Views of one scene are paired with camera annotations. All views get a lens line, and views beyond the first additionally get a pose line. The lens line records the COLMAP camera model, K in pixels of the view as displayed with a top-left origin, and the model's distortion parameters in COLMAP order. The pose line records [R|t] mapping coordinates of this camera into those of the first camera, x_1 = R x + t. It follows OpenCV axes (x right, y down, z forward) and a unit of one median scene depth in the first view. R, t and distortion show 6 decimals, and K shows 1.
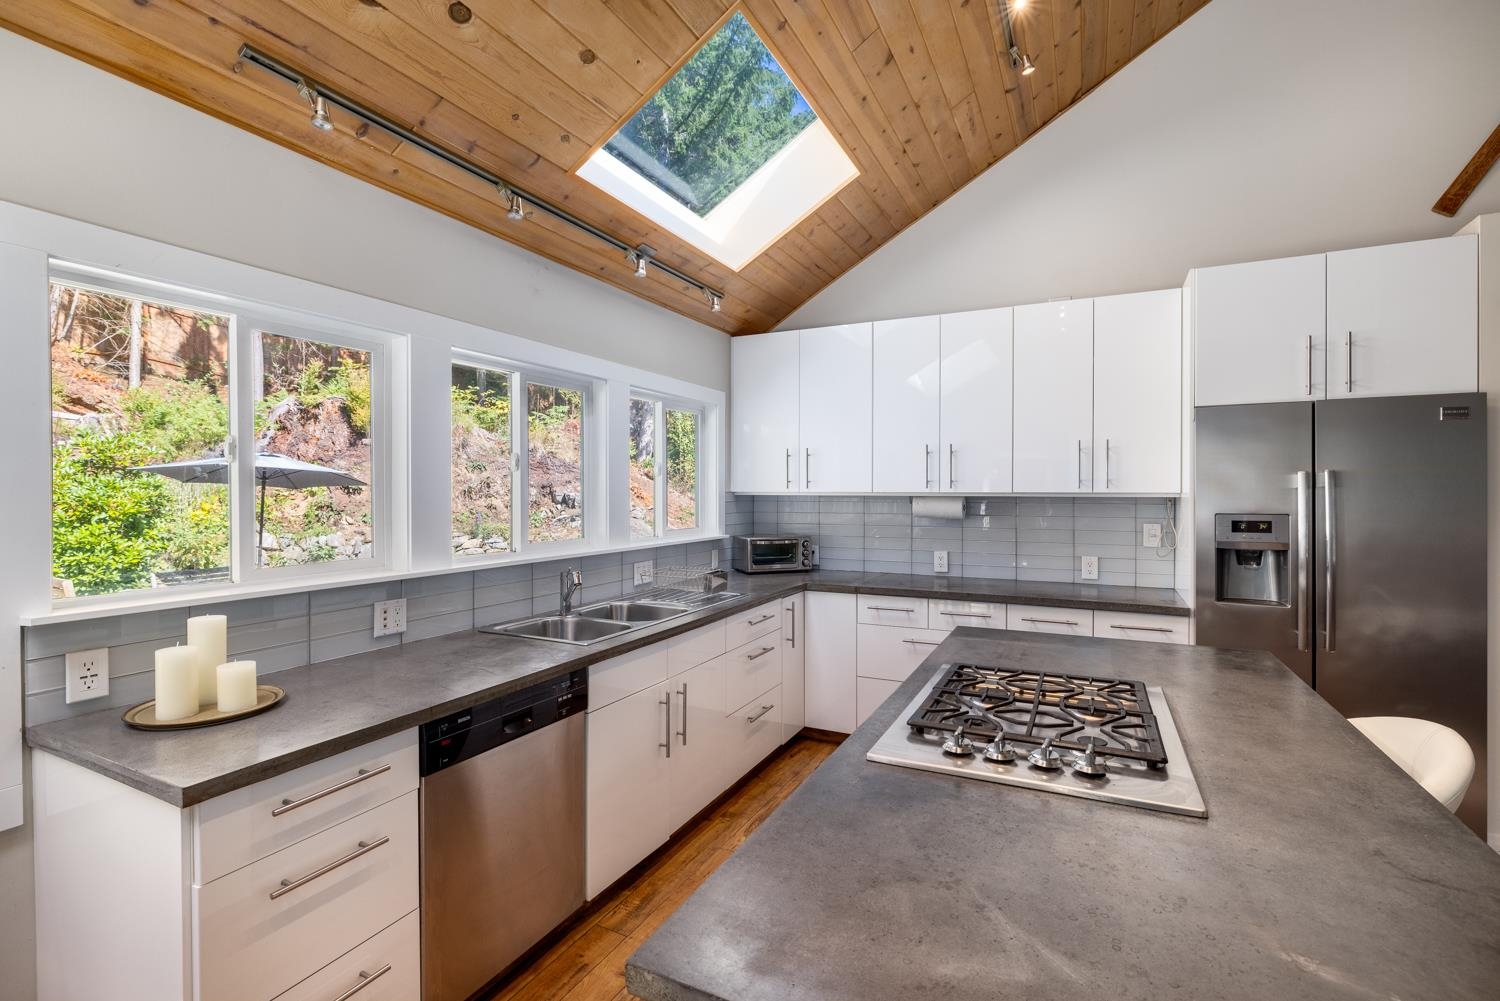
lens RADIAL K [[683.6, 0, 776.0], [0, 683.6, 495.0], [0, 0, 1]] dist [-0.008247, 0.001247]
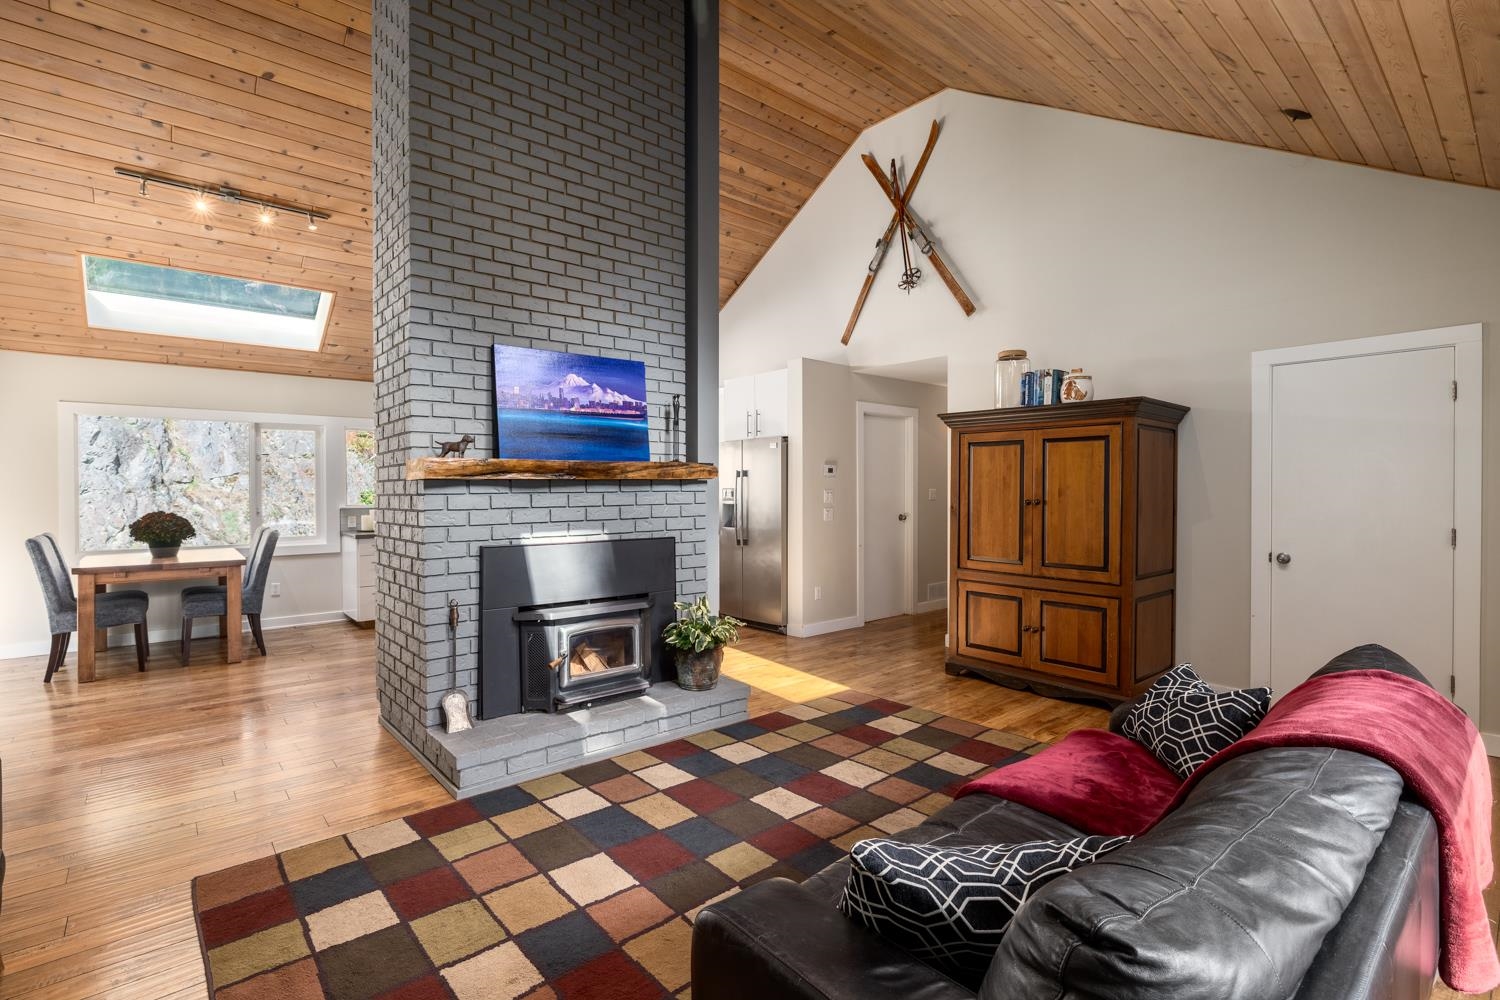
lens RADIAL K [[700.2, 0, 755.9], [0, 700.2, 489.6], [0, 0, 1]] dist [-0.004797, 0.000484]
pose [[0.912464, 0.001882, -0.409152, 1.374167], [-0.002192, 0.999998, -0.000289, 0.024657], [0.409150, 0.001160, 0.912466, -0.878383]]
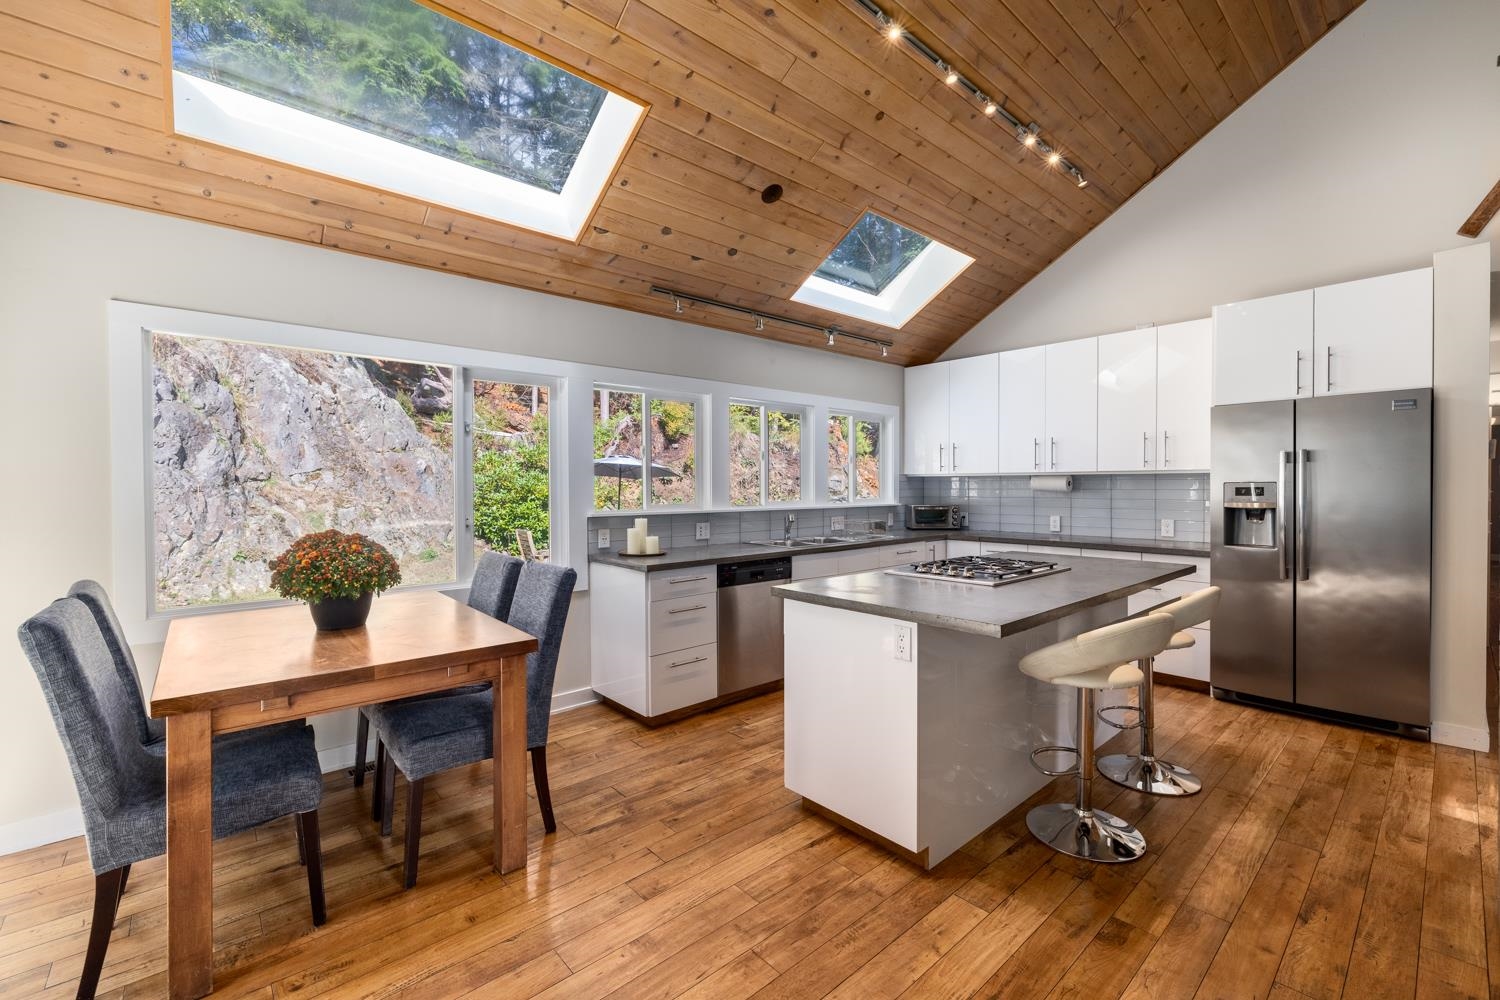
lens RADIAL K [[629.6, 0, 755.6], [0, 629.6, 490.6], [0, 0, 1]] dist [-0.004431, -0.000141]
pose [[0.918866, 0.001712, -0.394566, 0.211823], [-0.000392, 0.999994, 0.003426, 0.031249], [0.394569, -0.002994, 0.918861, -0.437572]]
